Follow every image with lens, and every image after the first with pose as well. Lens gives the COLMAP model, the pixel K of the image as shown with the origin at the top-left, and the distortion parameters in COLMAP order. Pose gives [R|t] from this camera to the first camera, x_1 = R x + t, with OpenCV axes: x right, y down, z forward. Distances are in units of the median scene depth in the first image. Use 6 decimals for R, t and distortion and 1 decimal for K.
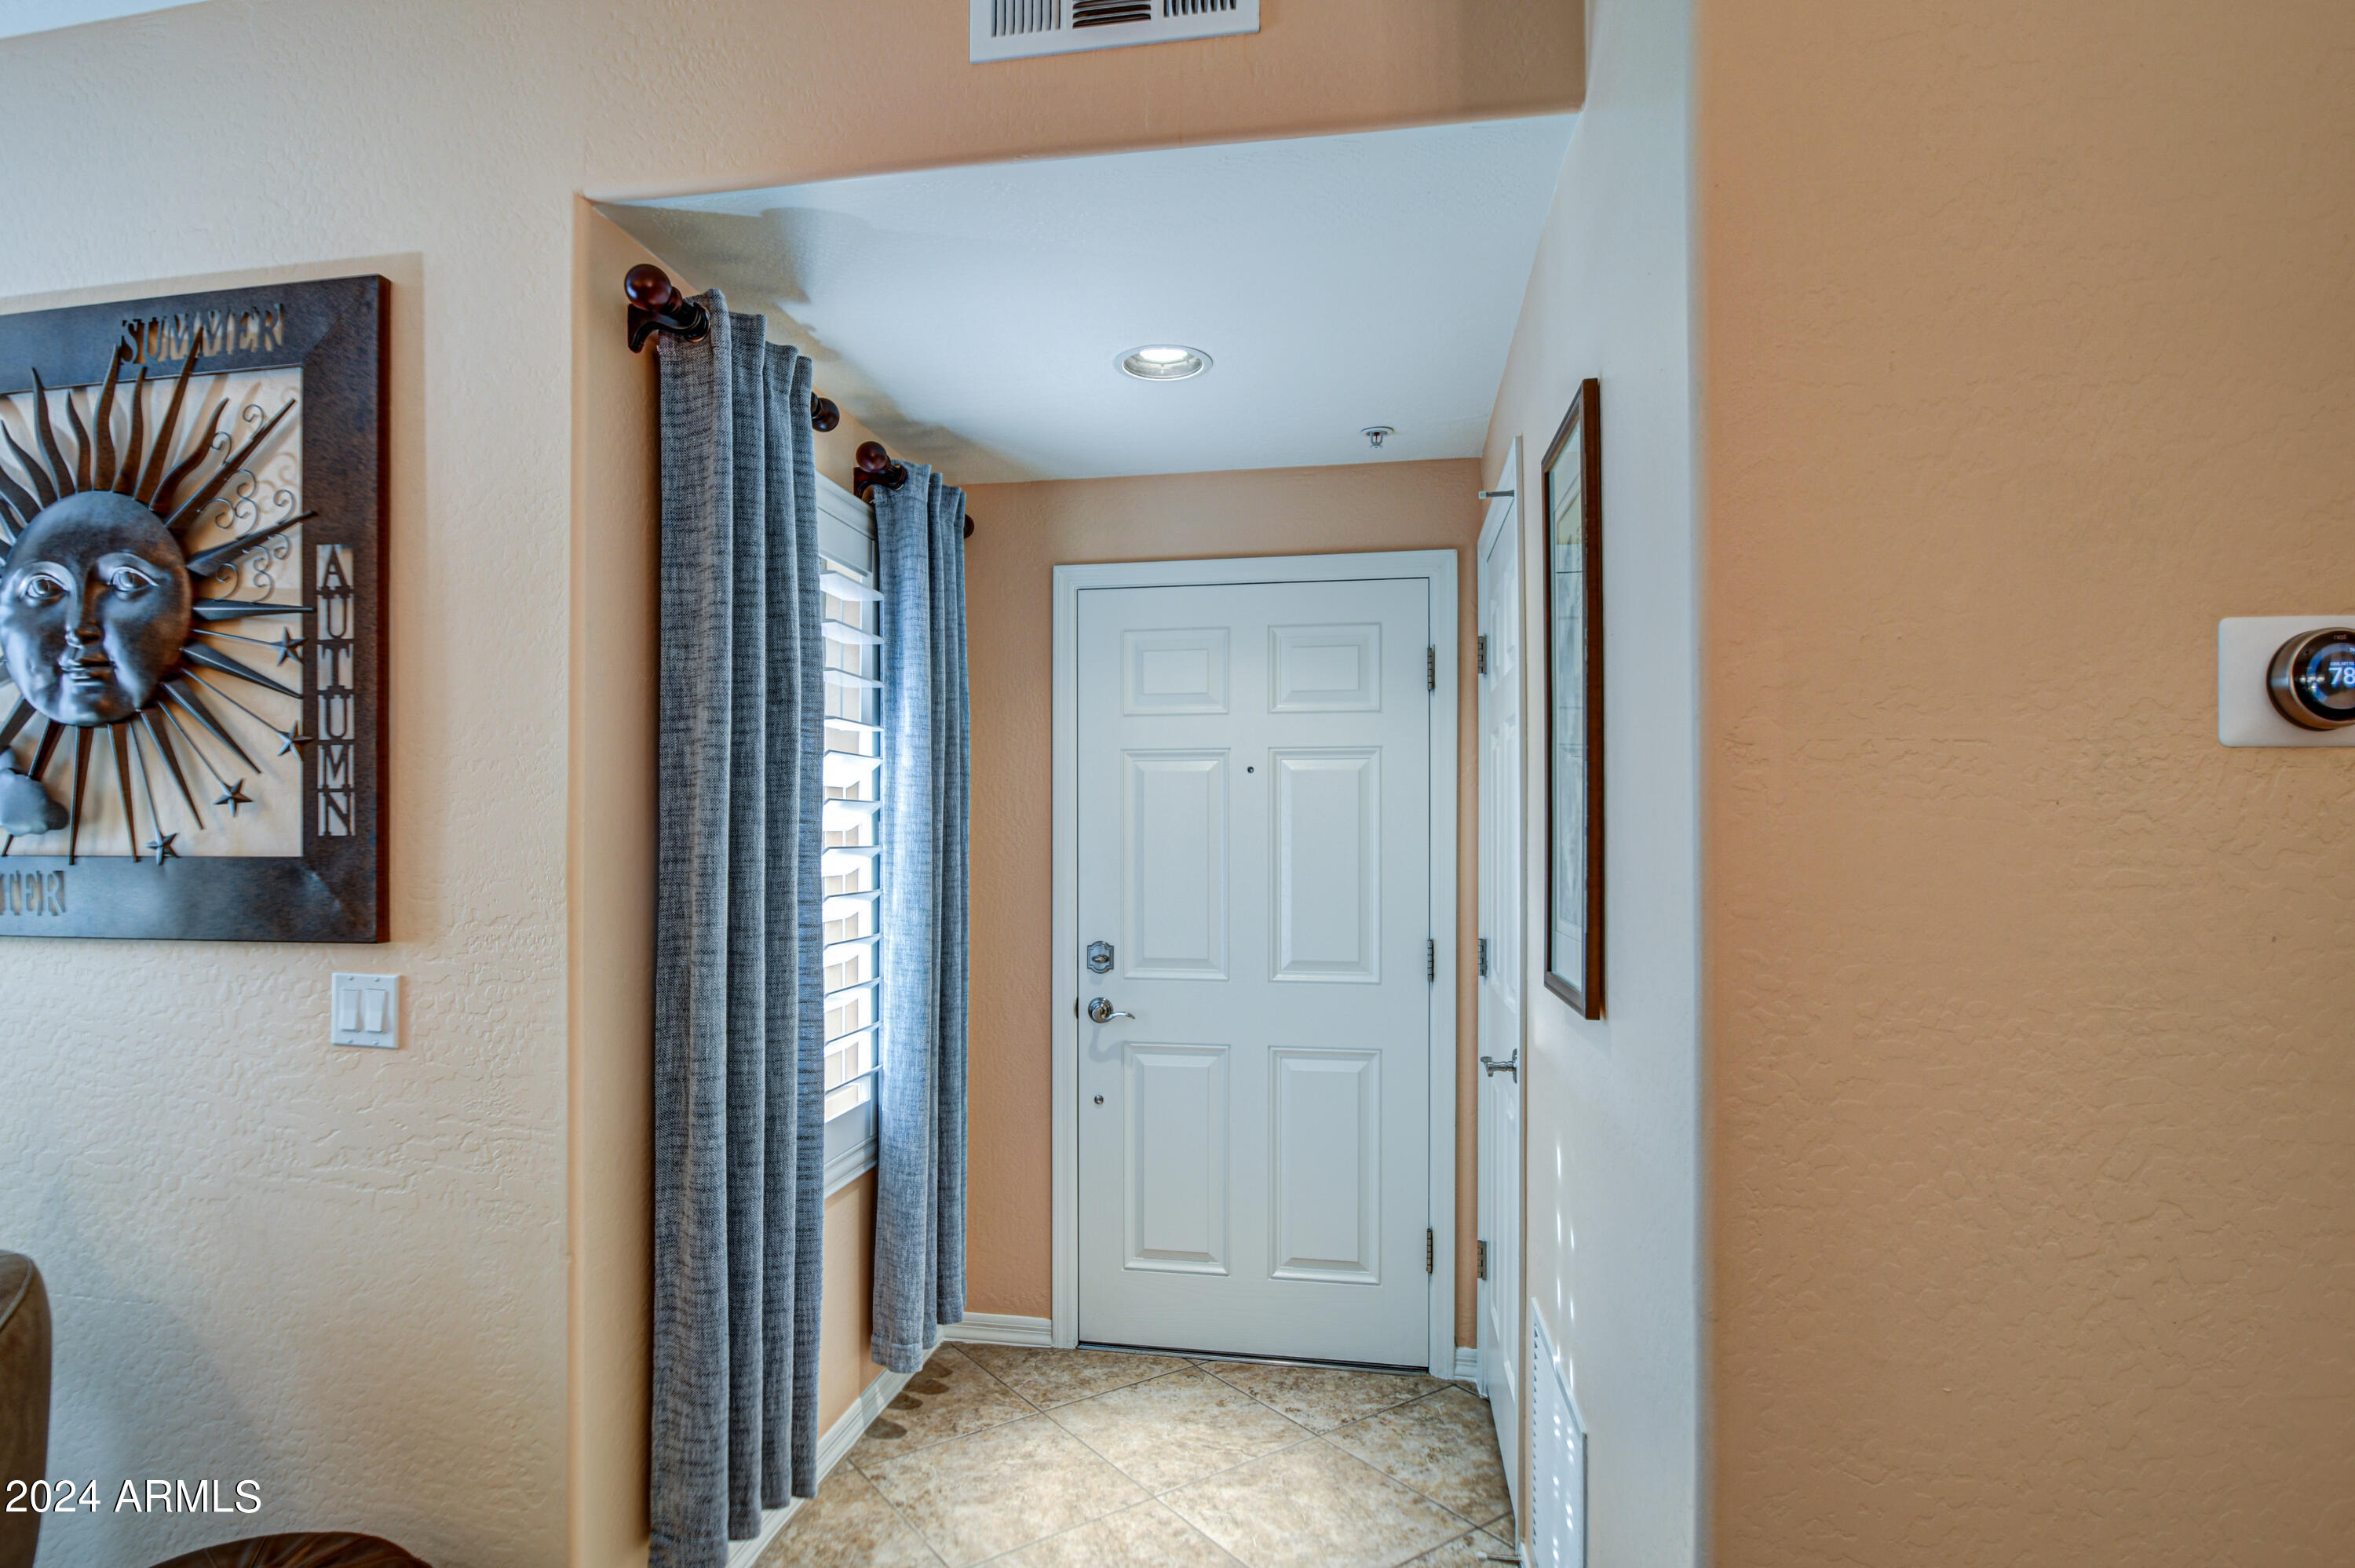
lens RADIAL K [[1216.0, 0, 1127.1], [0, 1216.0, 841.2], [0, 0, 1]] dist [0.002770, -0.020475]
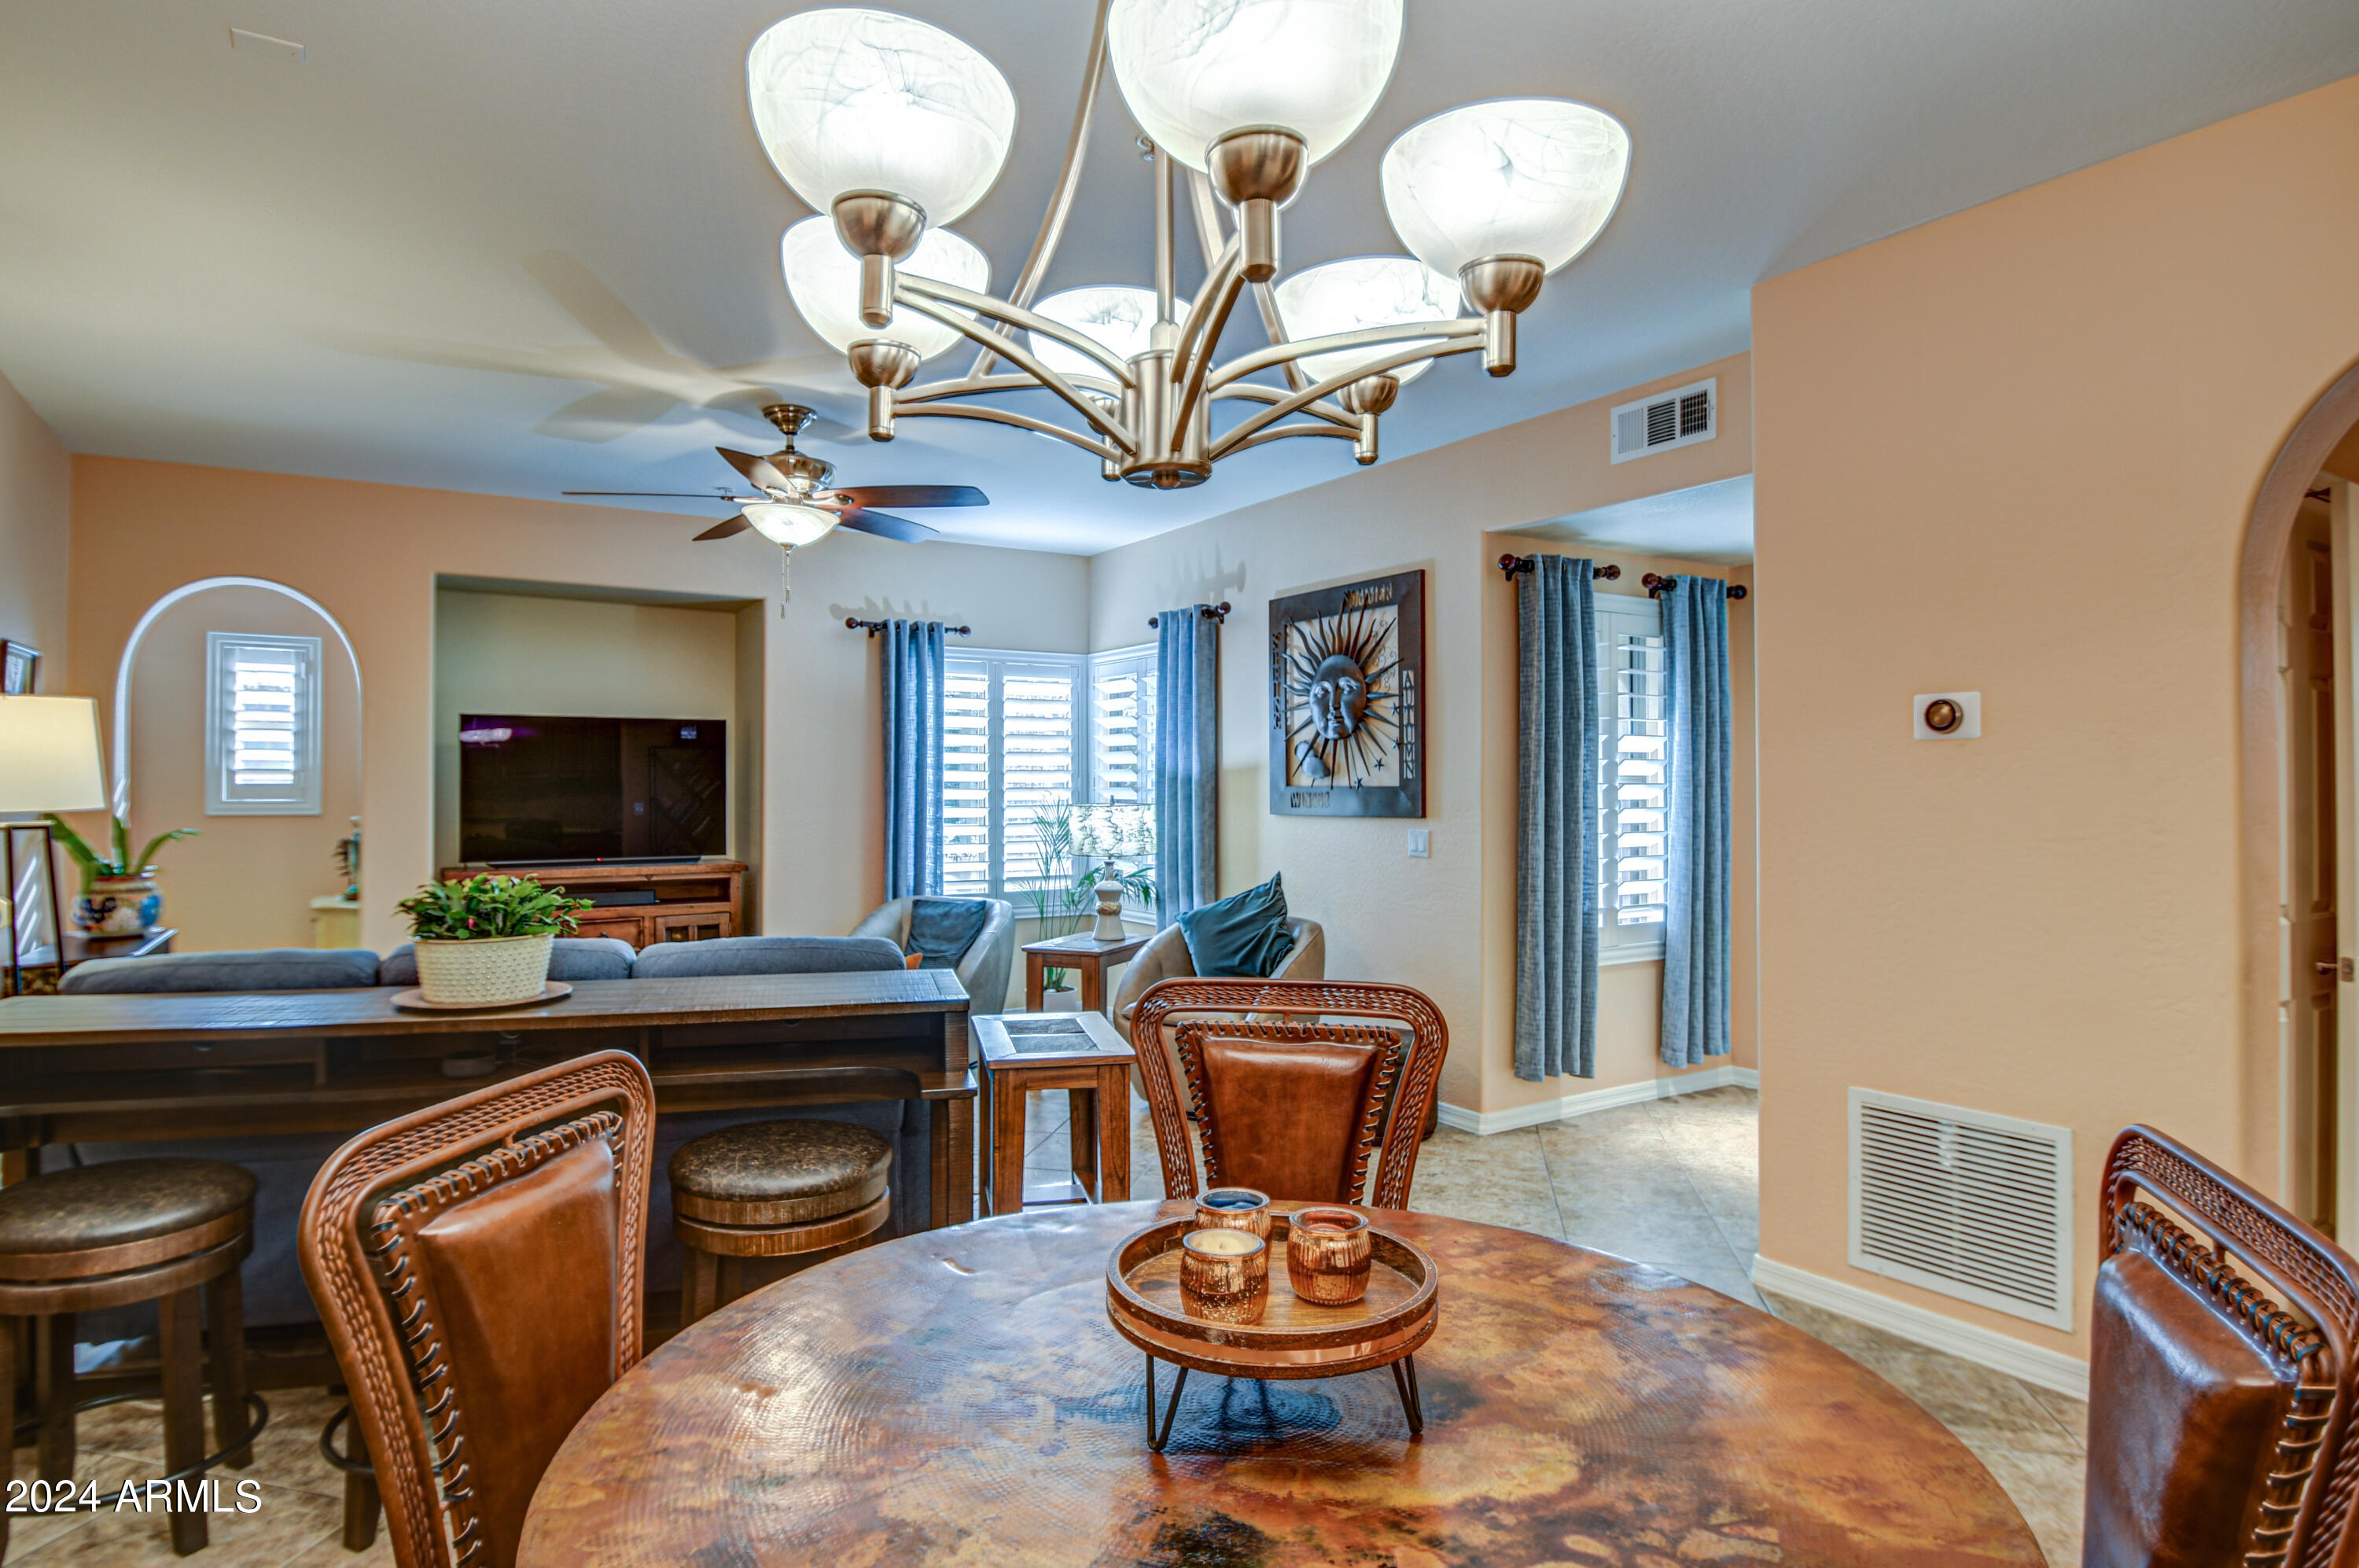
lens RADIAL K [[1276.8, 0, 1147.7], [0, 1276.8, 775.6], [0, 0, 1]] dist [-0.022744, 0.000190]
pose [[0.658975, -0.007978, -0.752123, 1.070887], [-0.000334, 0.999941, -0.010900, 0.020007], [0.752165, 0.007434, 0.658933, -1.274207]]
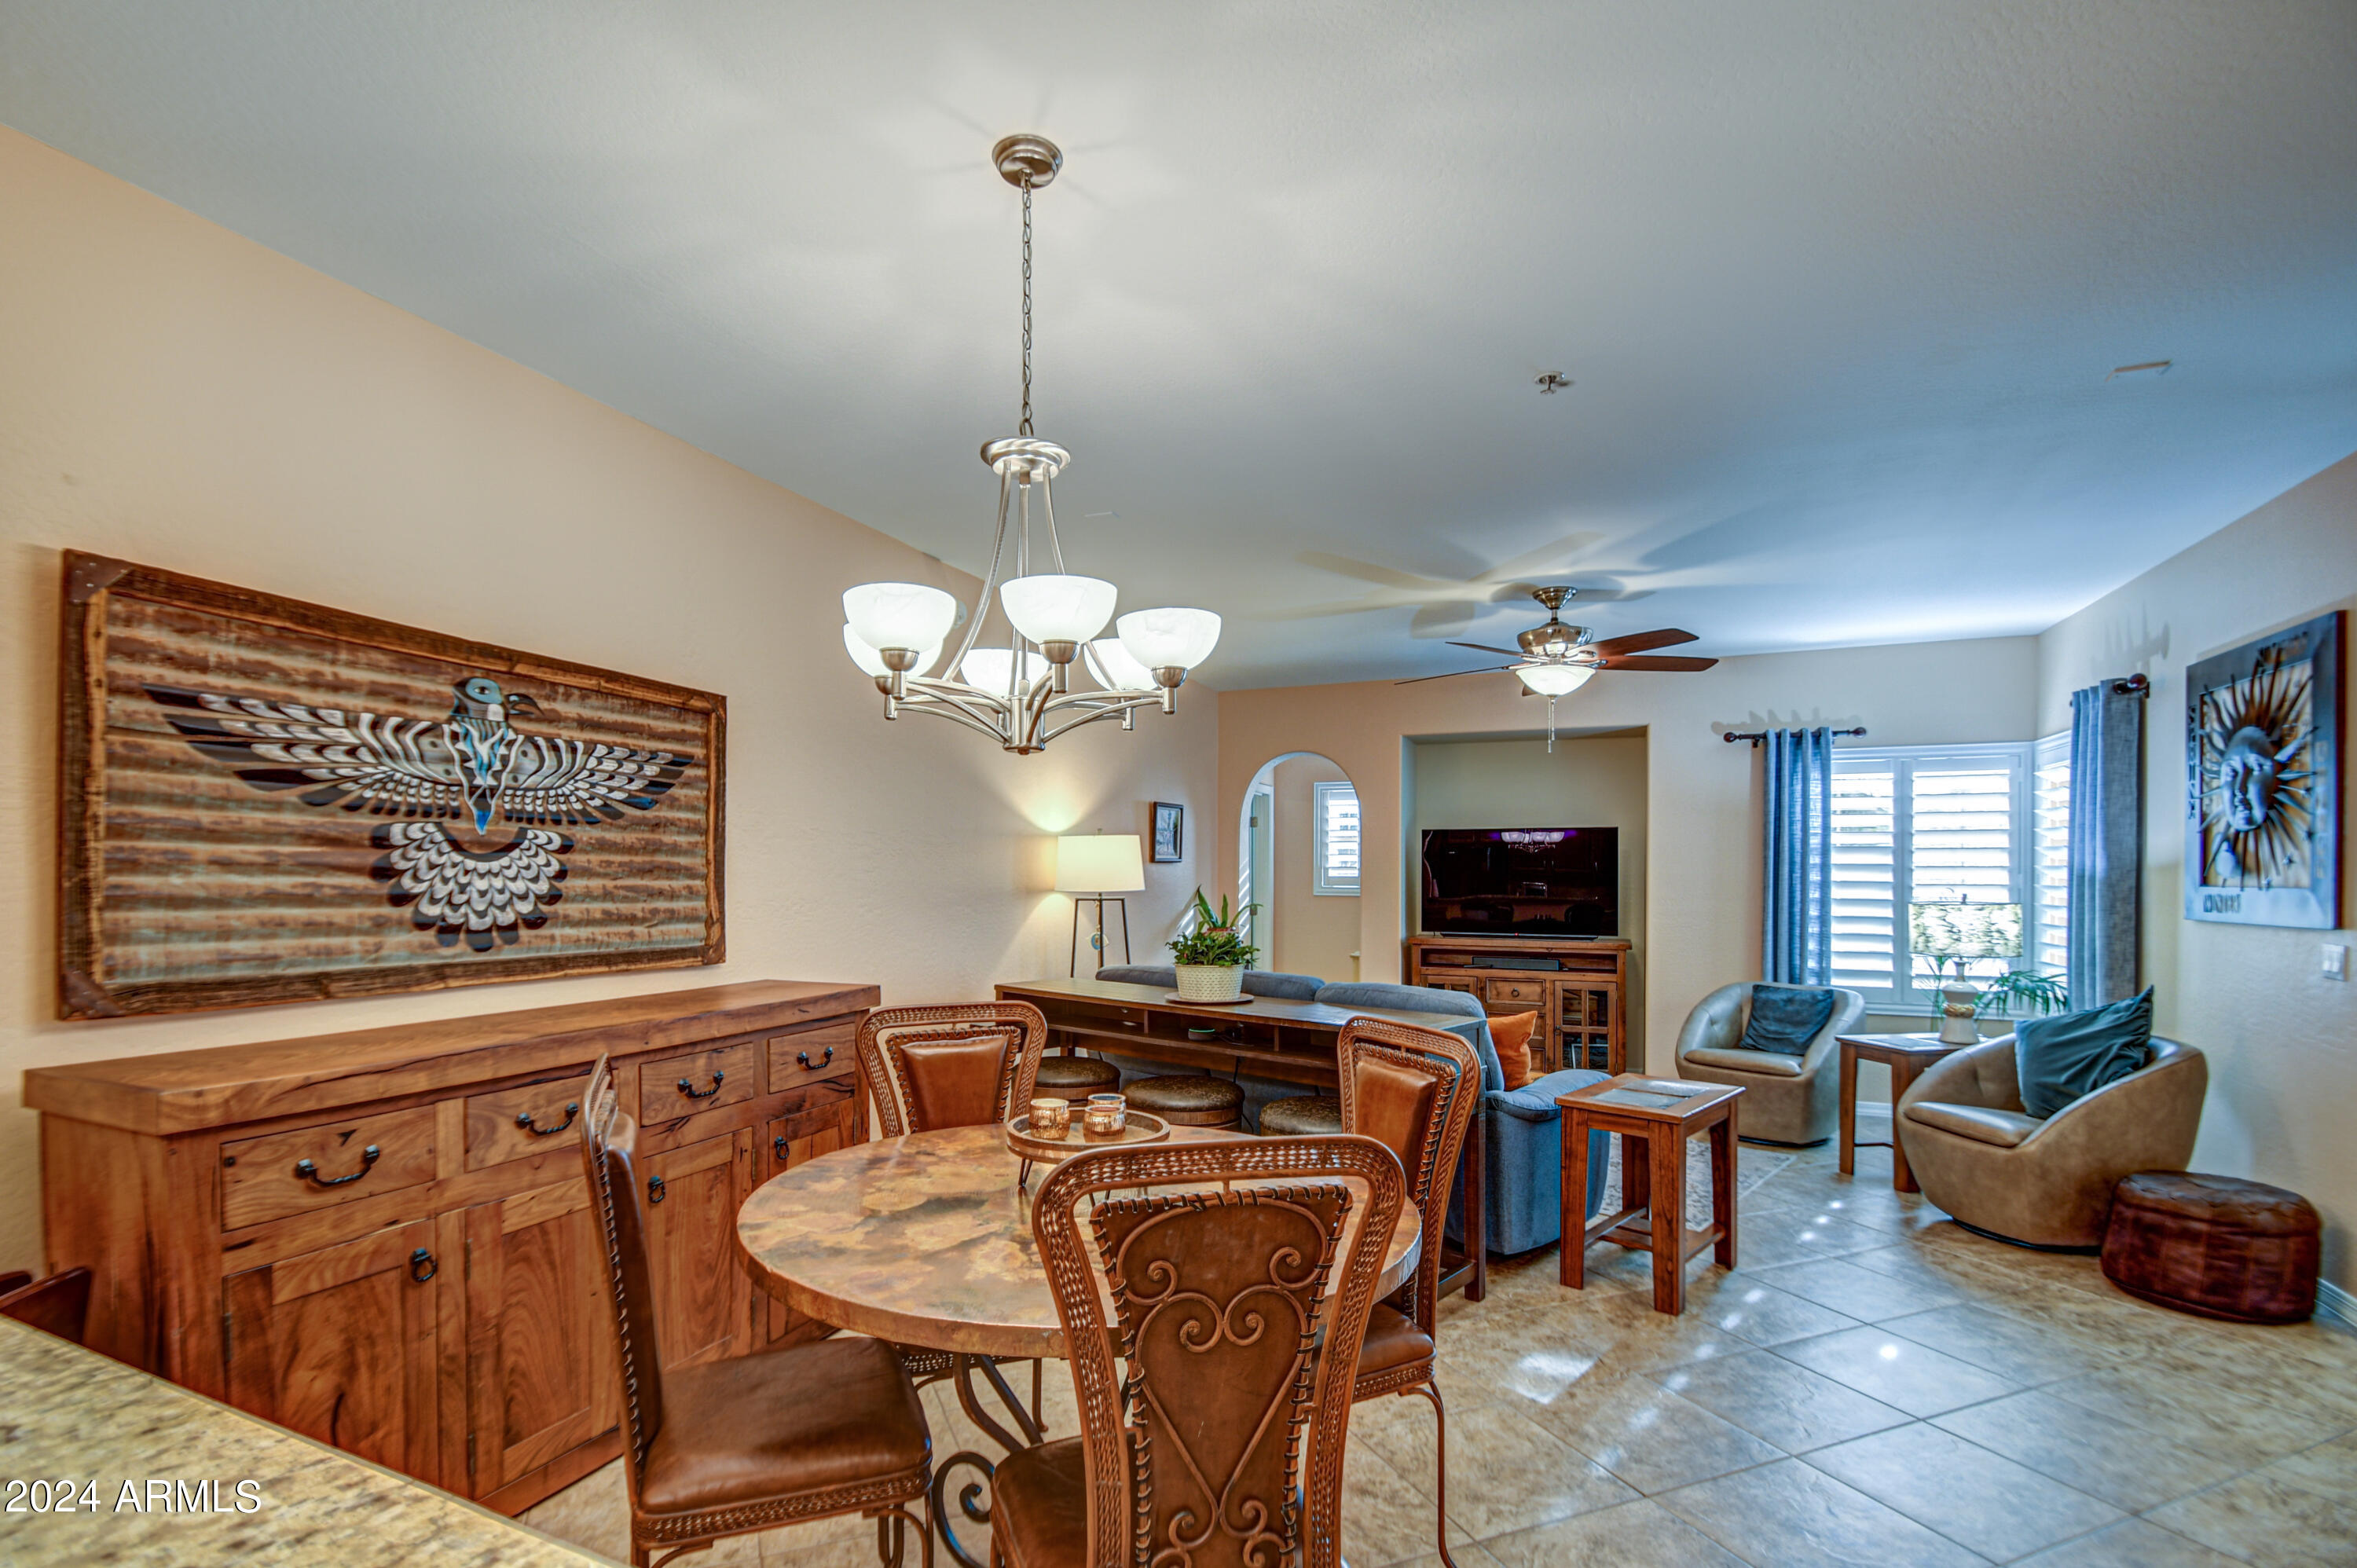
lens RADIAL K [[1084.2, 0, 1113.2], [0, 1084.2, 875.0], [0, 0, 1]] dist [0.012325, -0.012869]
pose [[-0.251733, -0.001220, -0.967796, 1.670182], [-0.008049, 0.999967, 0.000833, 0.003741], [0.967763, 0.007999, -0.251735, -0.563962]]
